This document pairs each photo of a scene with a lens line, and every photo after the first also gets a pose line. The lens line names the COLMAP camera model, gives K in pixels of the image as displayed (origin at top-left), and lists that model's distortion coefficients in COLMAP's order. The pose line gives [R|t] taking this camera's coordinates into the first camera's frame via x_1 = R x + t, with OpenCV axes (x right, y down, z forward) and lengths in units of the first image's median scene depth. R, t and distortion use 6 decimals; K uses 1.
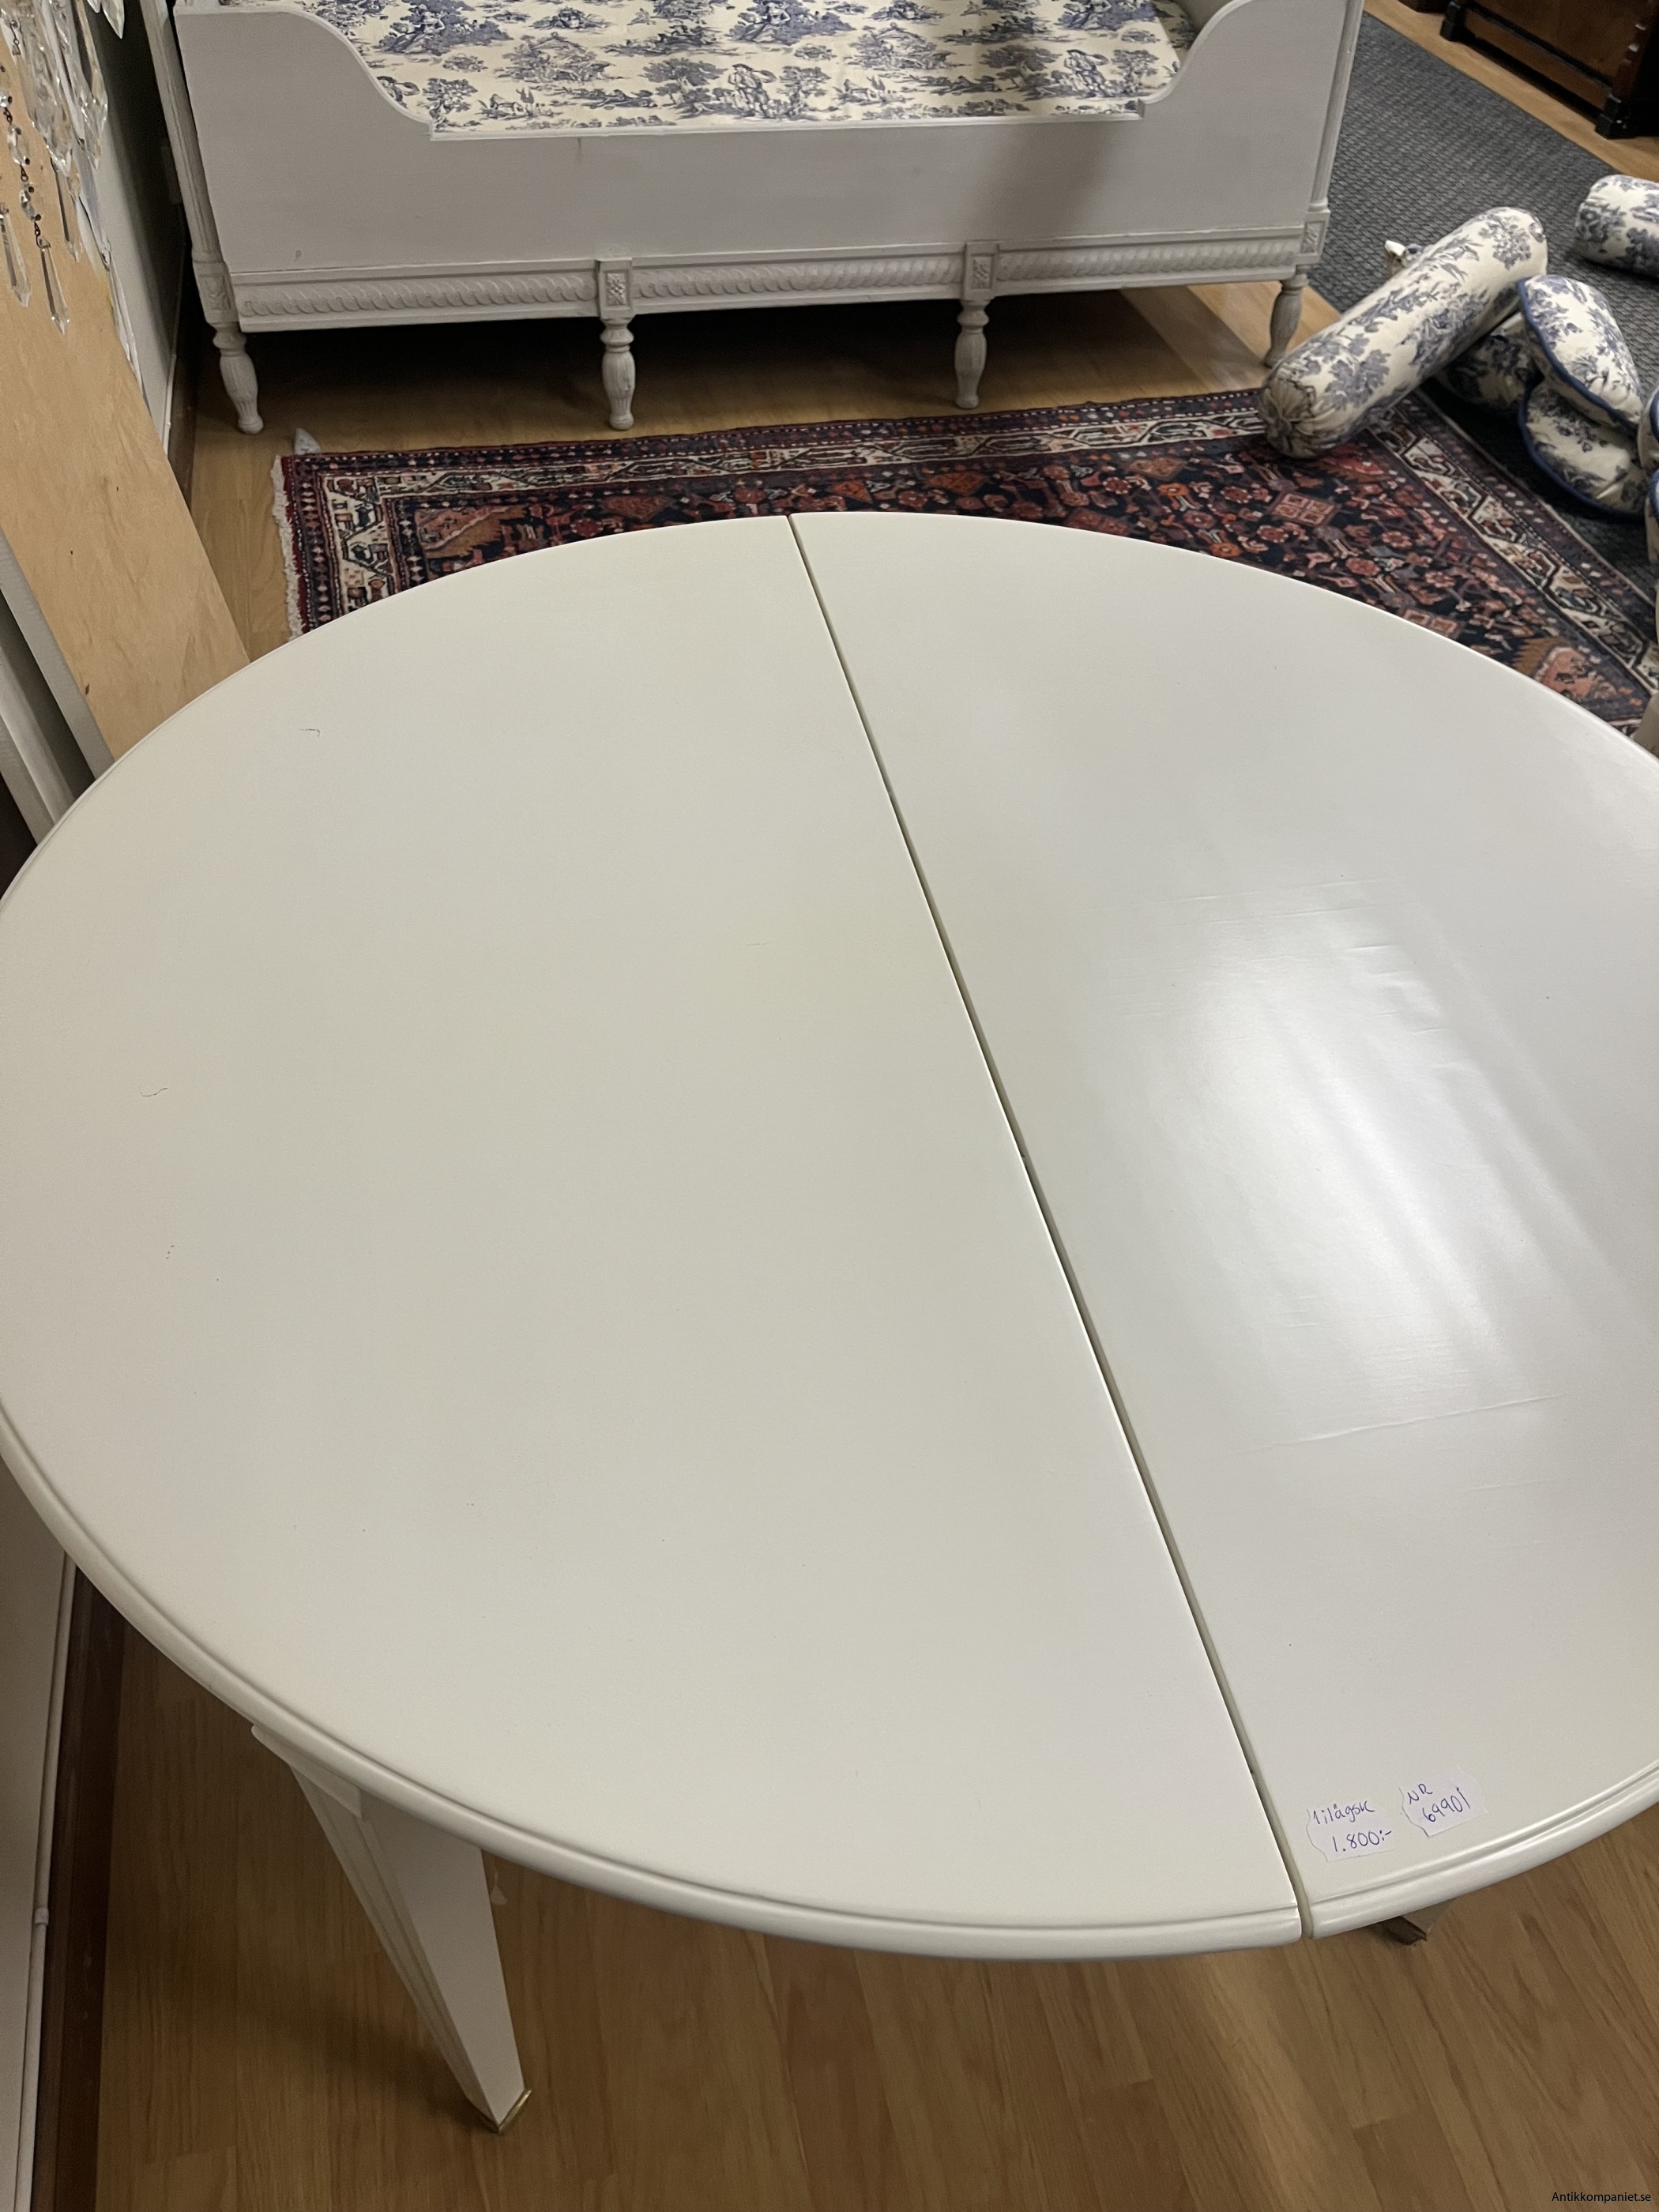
lens RADIAL K [[1658.5, 0, 830.3], [0, 1658.5, 1125.0], [0, 0, 1]] dist [0.051913, -0.082989]
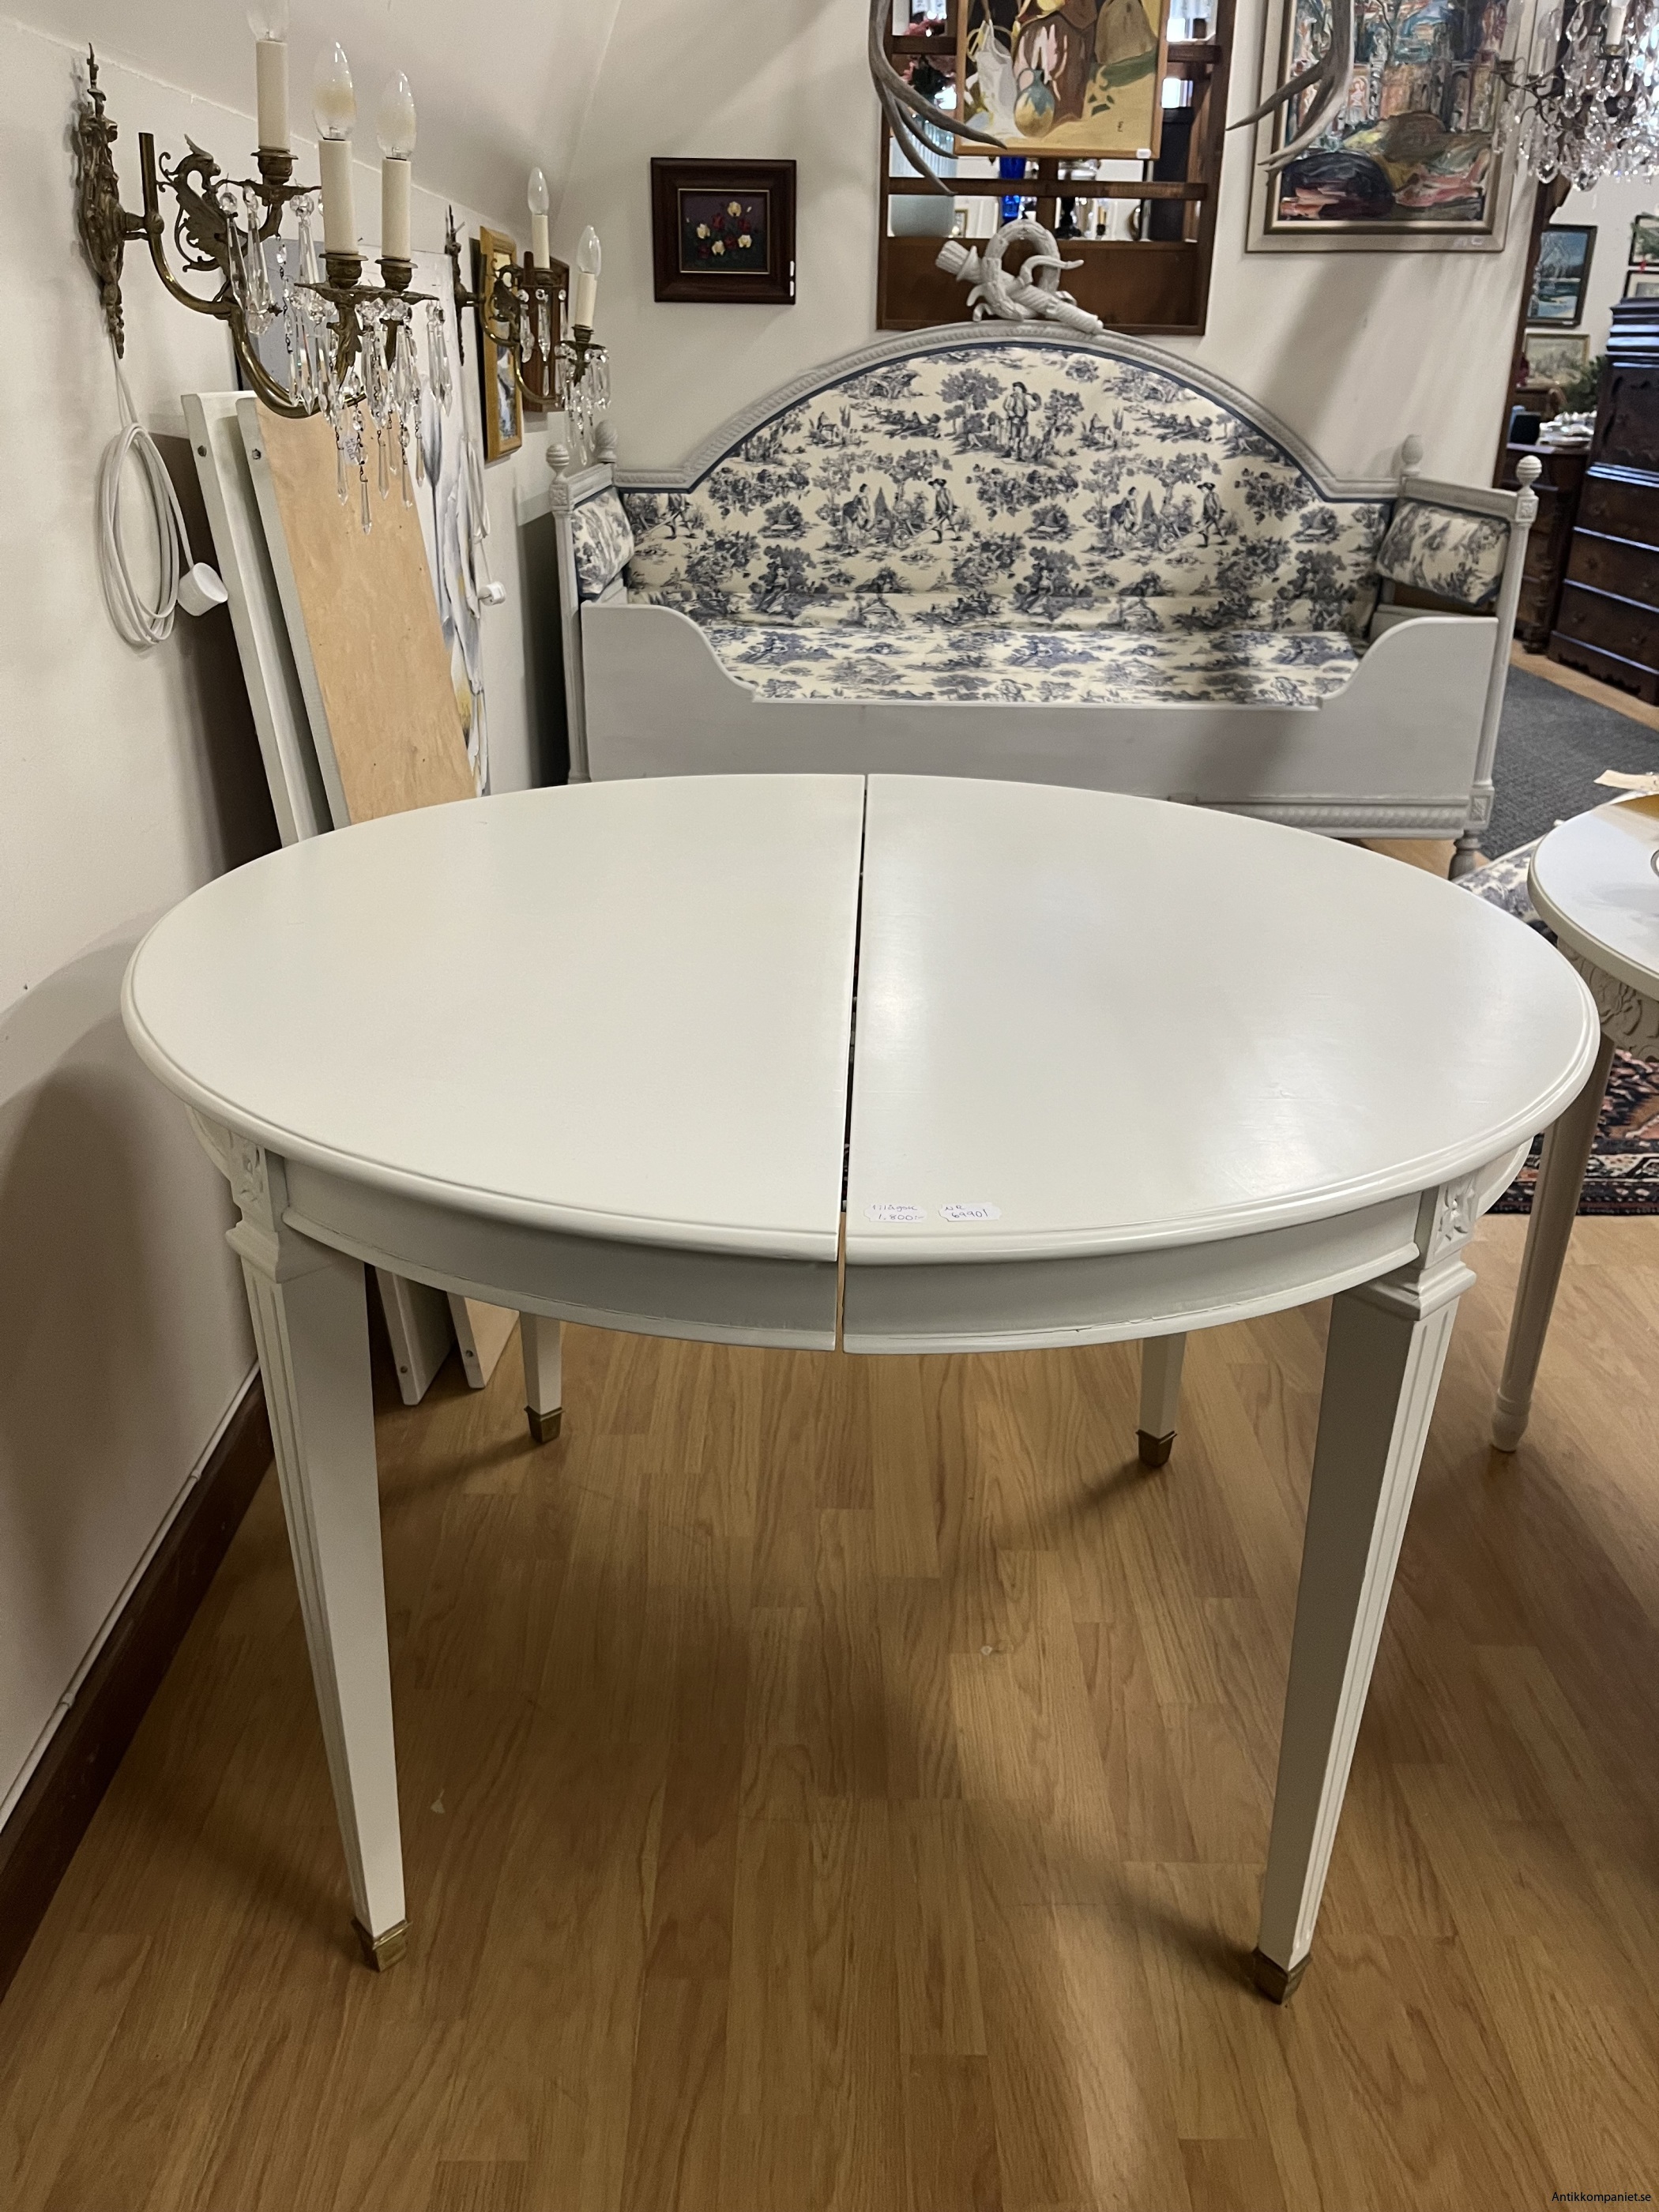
lens RADIAL K [[1658.5, 0, 822.4], [0, 1658.5, 1115.8], [0, 0, 1]] dist [0.051913, -0.082989]
pose [[0.974627, 0.070803, -0.212344, 0.110881], [-0.146444, 0.919148, -0.365679, 0.177550], [0.169284, 0.387497, 0.906195, -0.062873]]
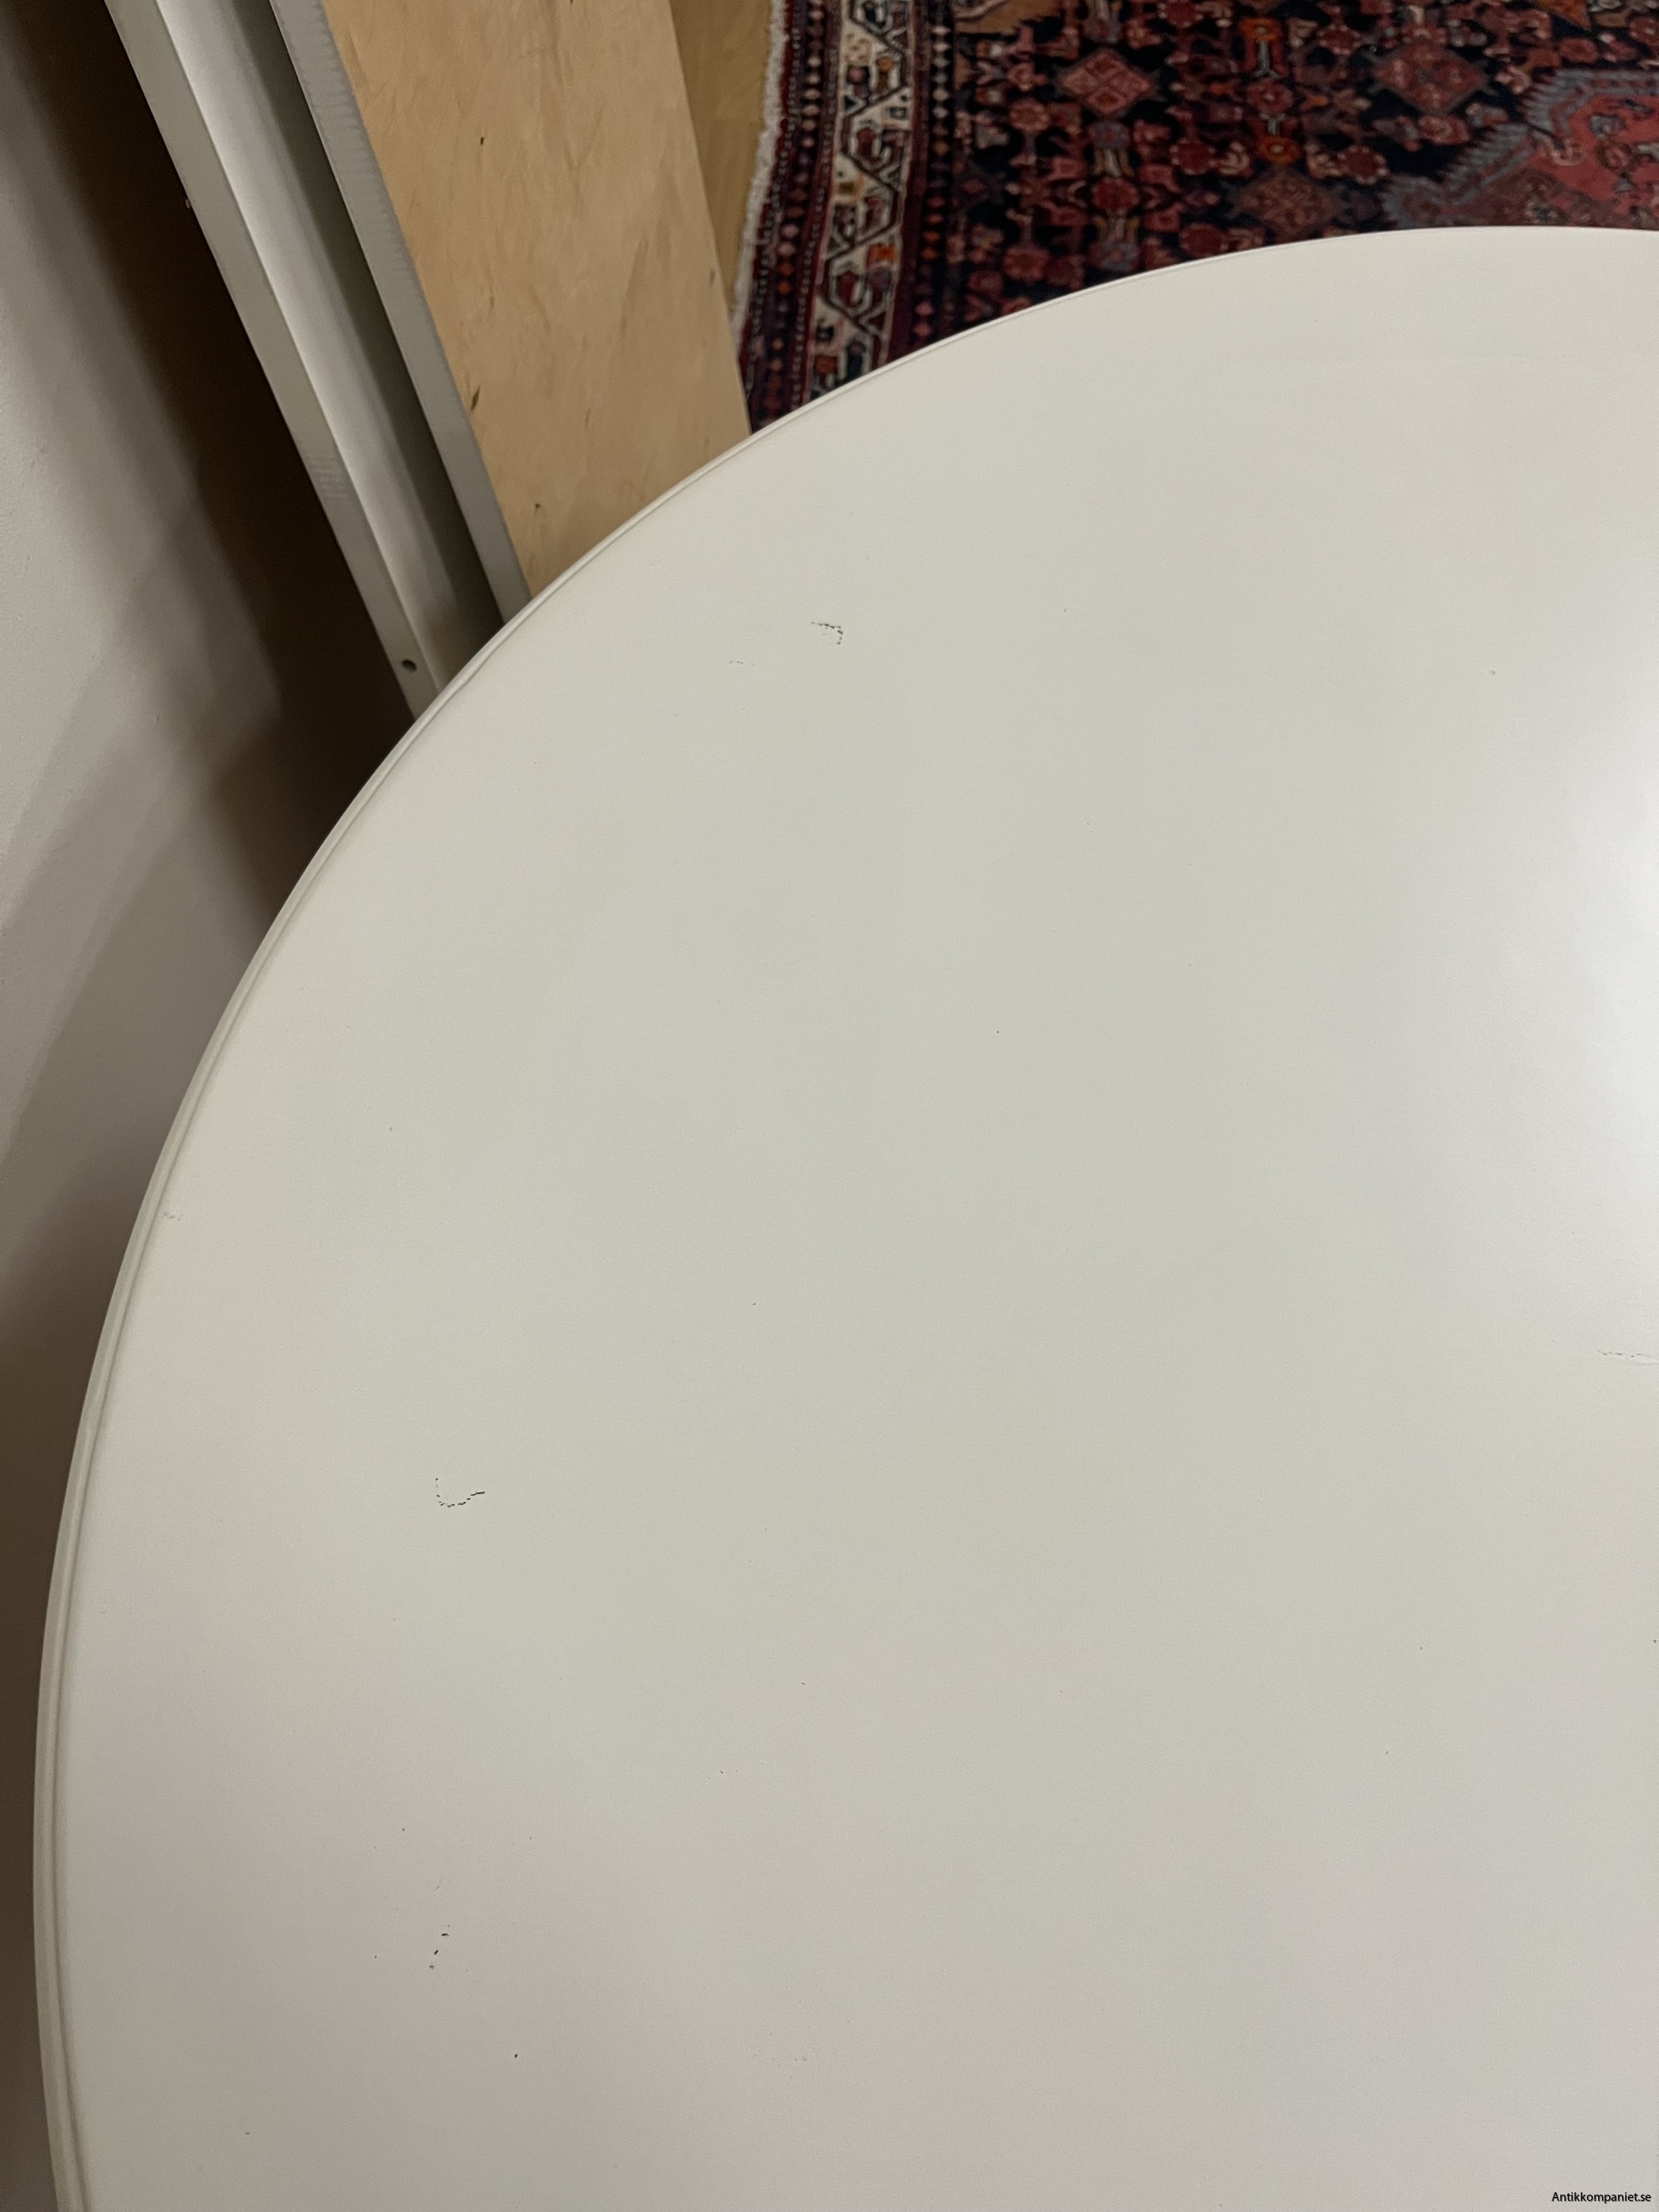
lens RADIAL K [[1658.5, 0, 813.8], [0, 1658.5, 1082.0], [0, 0, 1]] dist [0.051913, -0.082989]
pose [[0.959468, 0.239859, -0.147948, -0.076046], [-0.191650, 0.940238, 0.281466, -0.092054], [0.206619, -0.241703, 0.948097, 0.168479]]
